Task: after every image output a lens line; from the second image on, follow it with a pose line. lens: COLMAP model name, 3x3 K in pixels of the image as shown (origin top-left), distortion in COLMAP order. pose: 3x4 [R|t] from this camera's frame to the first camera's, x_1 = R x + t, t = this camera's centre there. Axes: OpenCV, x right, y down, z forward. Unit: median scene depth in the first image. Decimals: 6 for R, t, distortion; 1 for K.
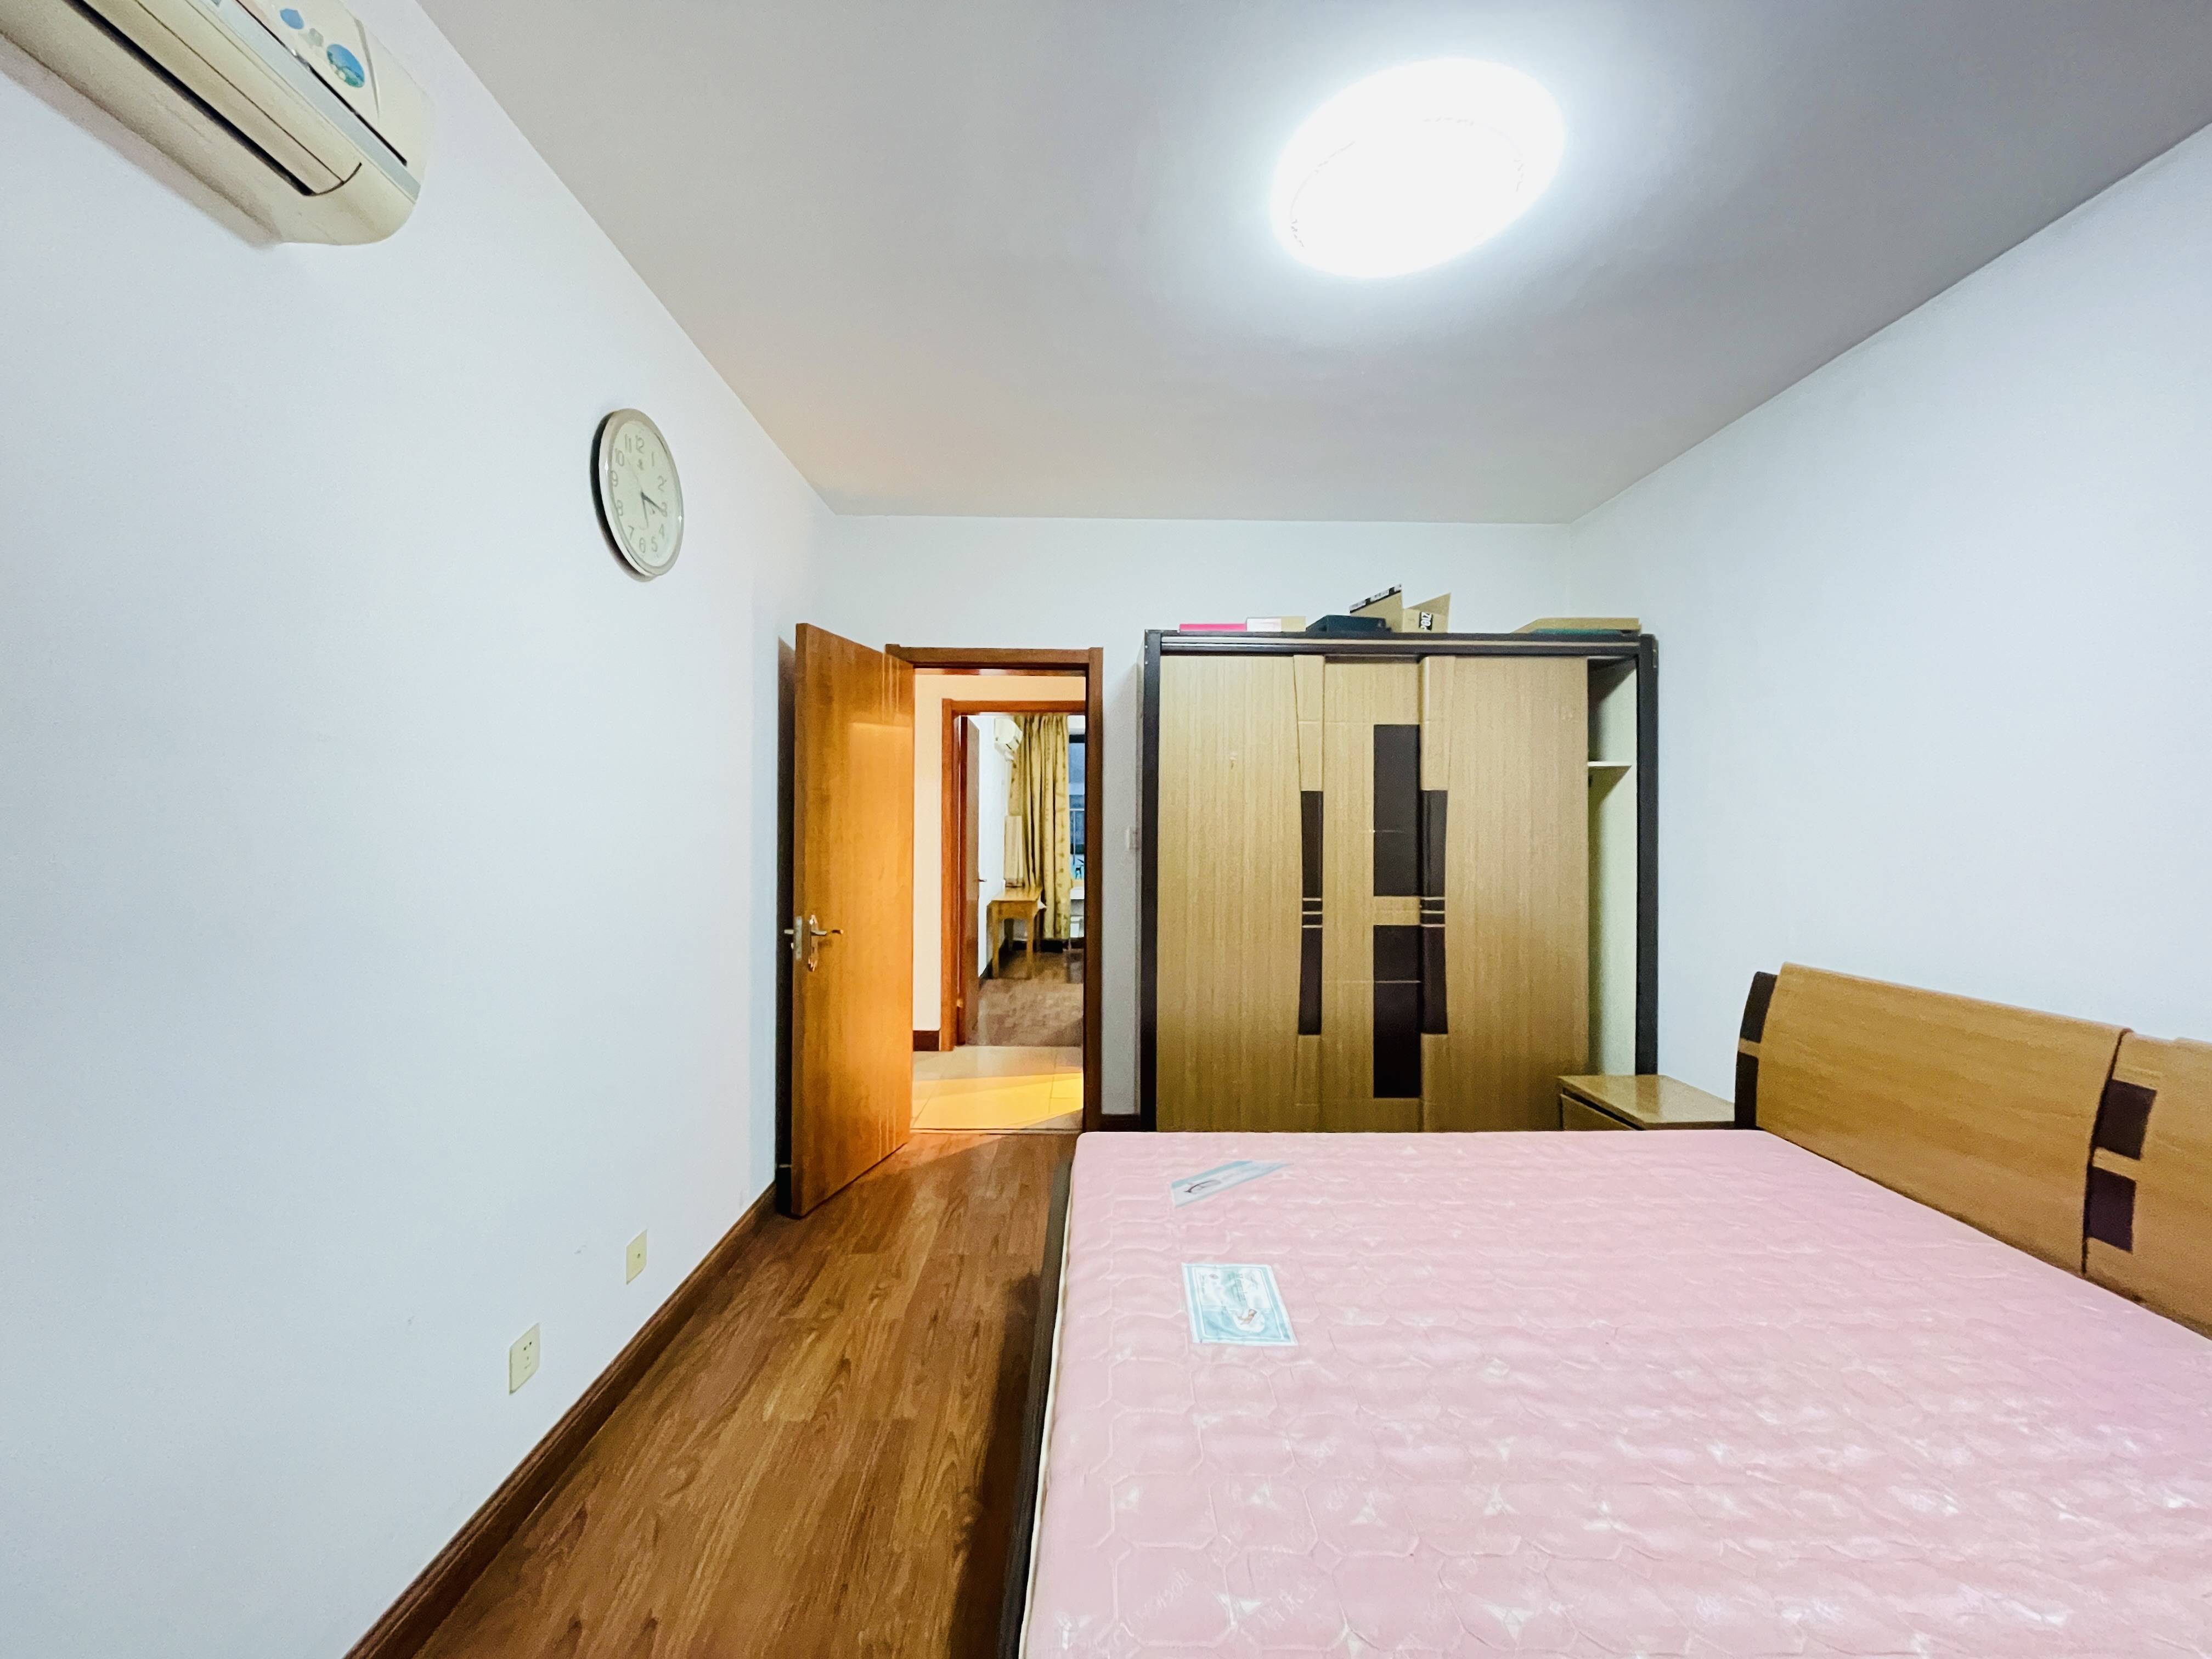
lens RADIAL K [[895.2, 0, 1101.5], [0, 895.2, 827.0], [0, 0, 1]] dist [0.001575, -0.001315]
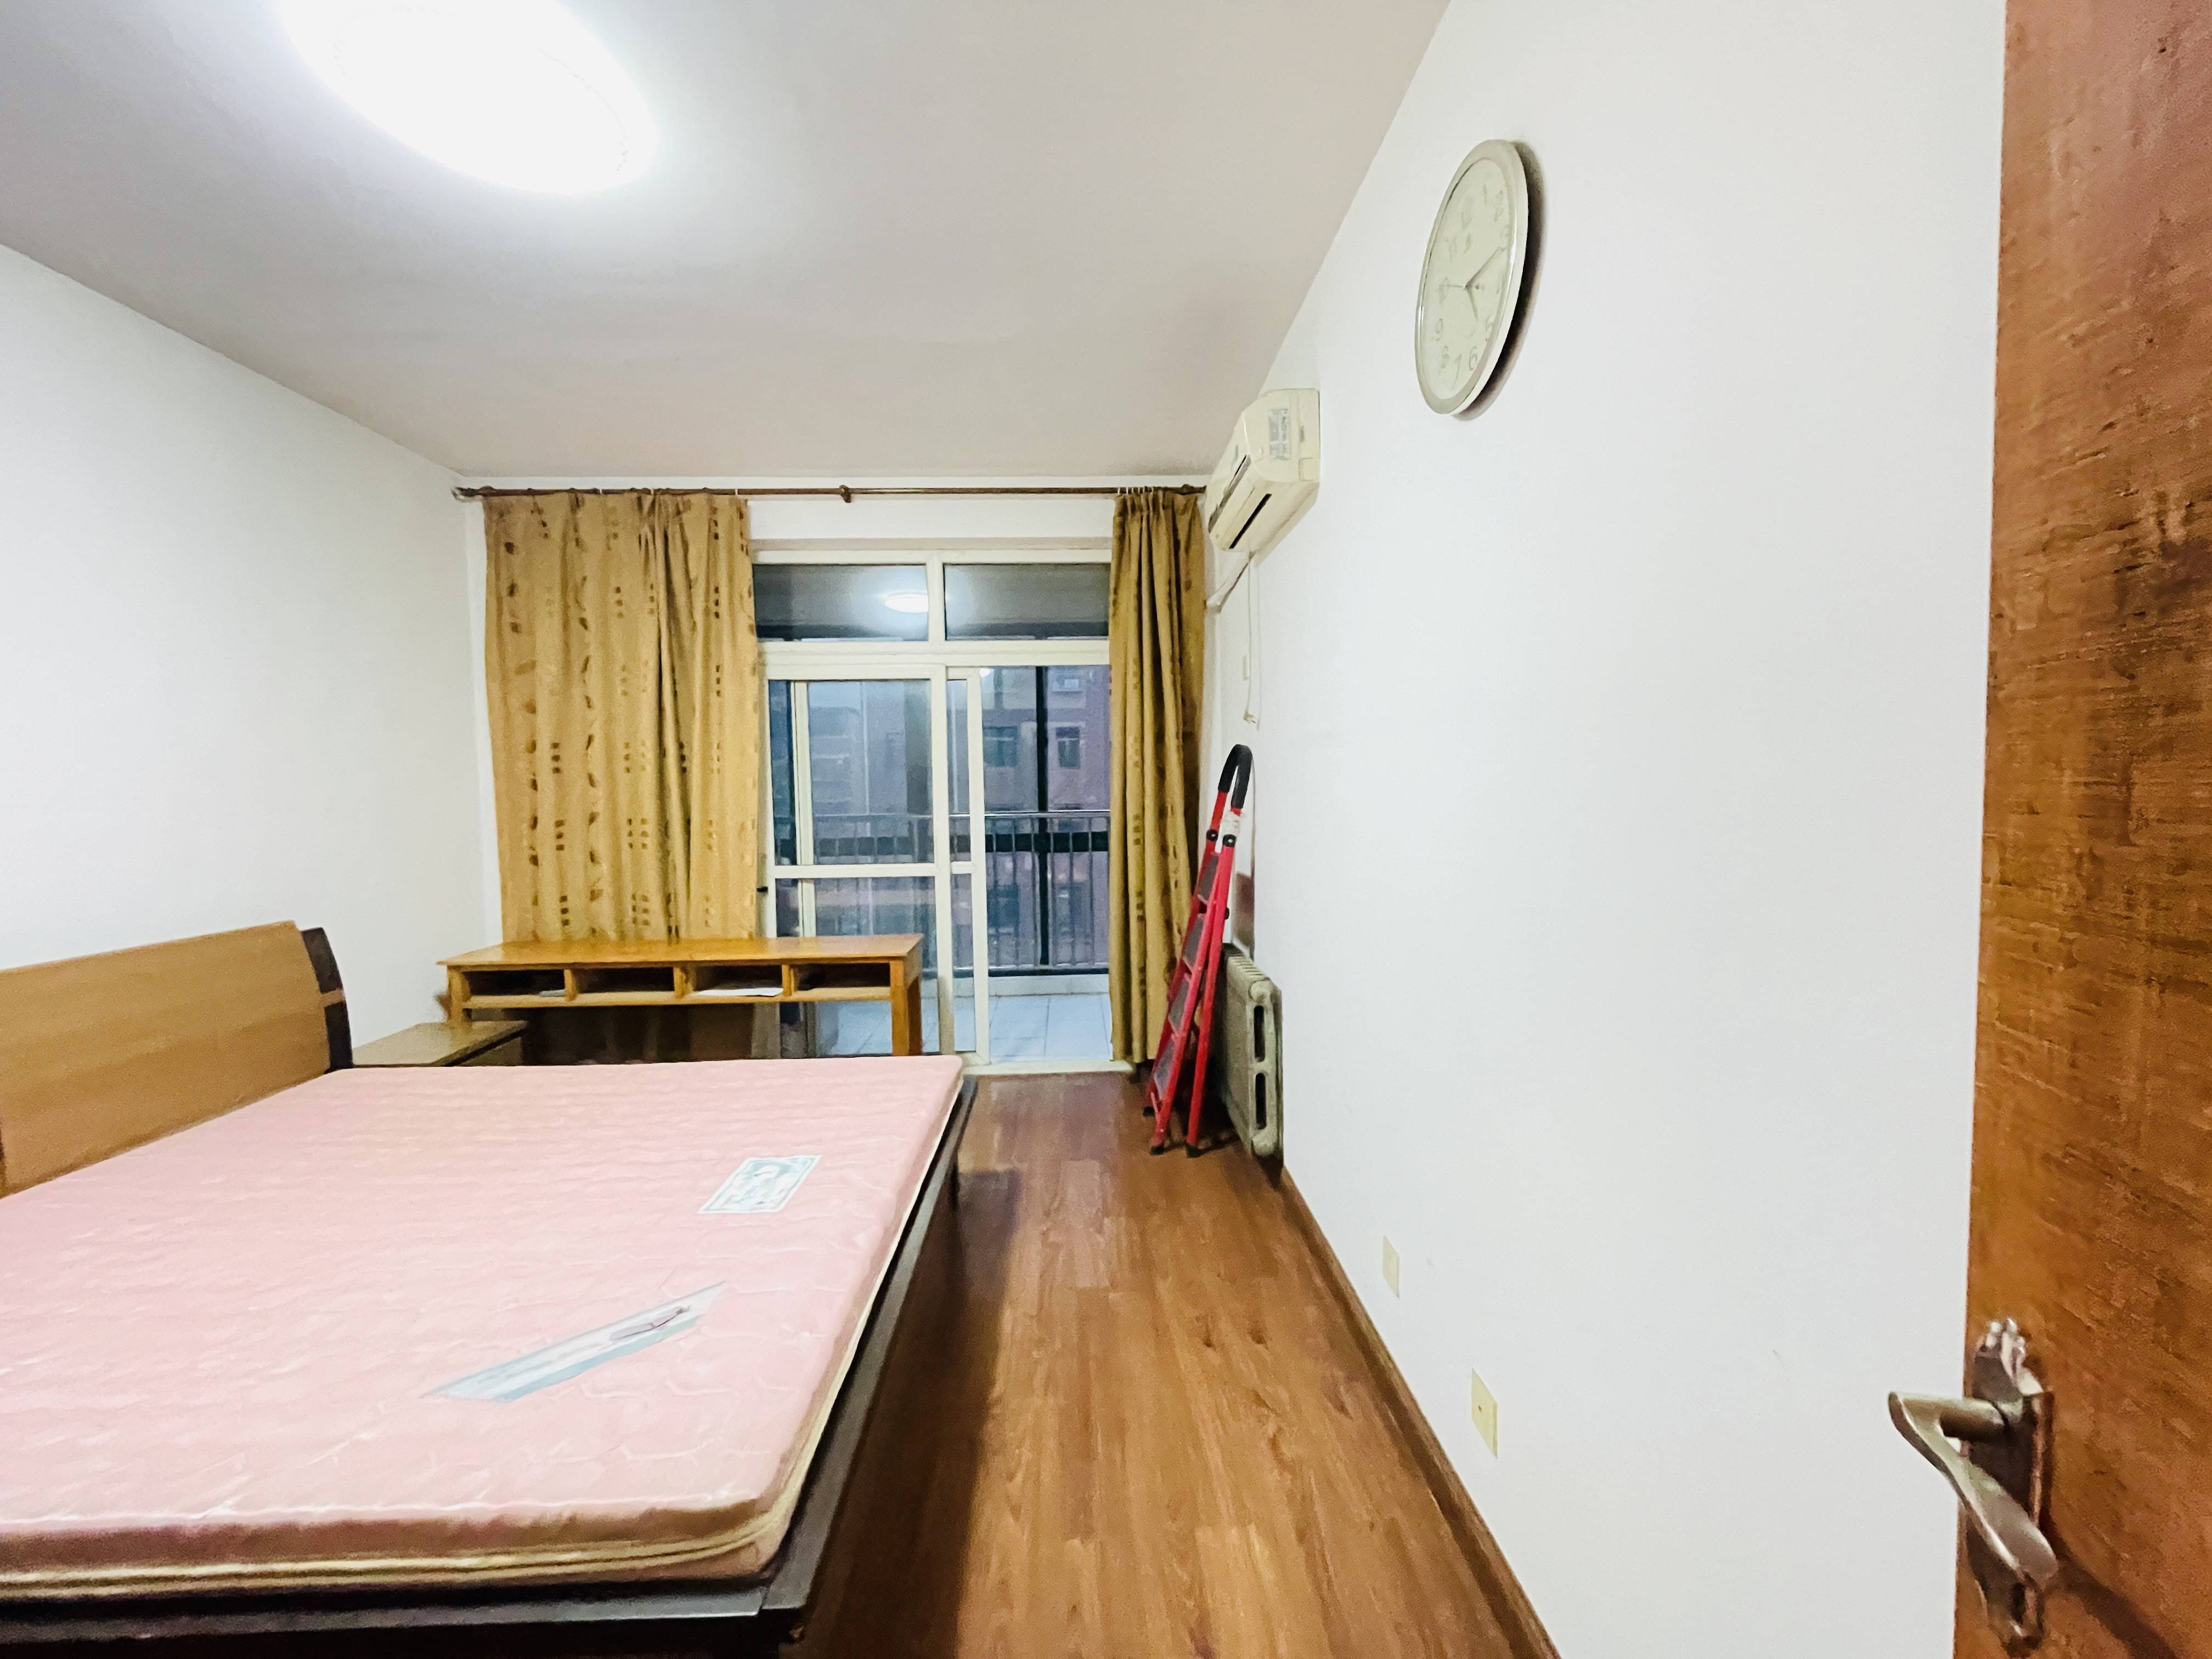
lens RADIAL K [[895.2, 0, 1104.1], [0, 895.2, 820.1], [0, 0, 1]] dist [0.001575, -0.001315]
pose [[-0.999691, 0.004546, -0.024449, -0.219875], [0.003413, 0.998927, 0.046193, -0.006973], [0.024632, 0.046095, -0.998633, 1.713362]]
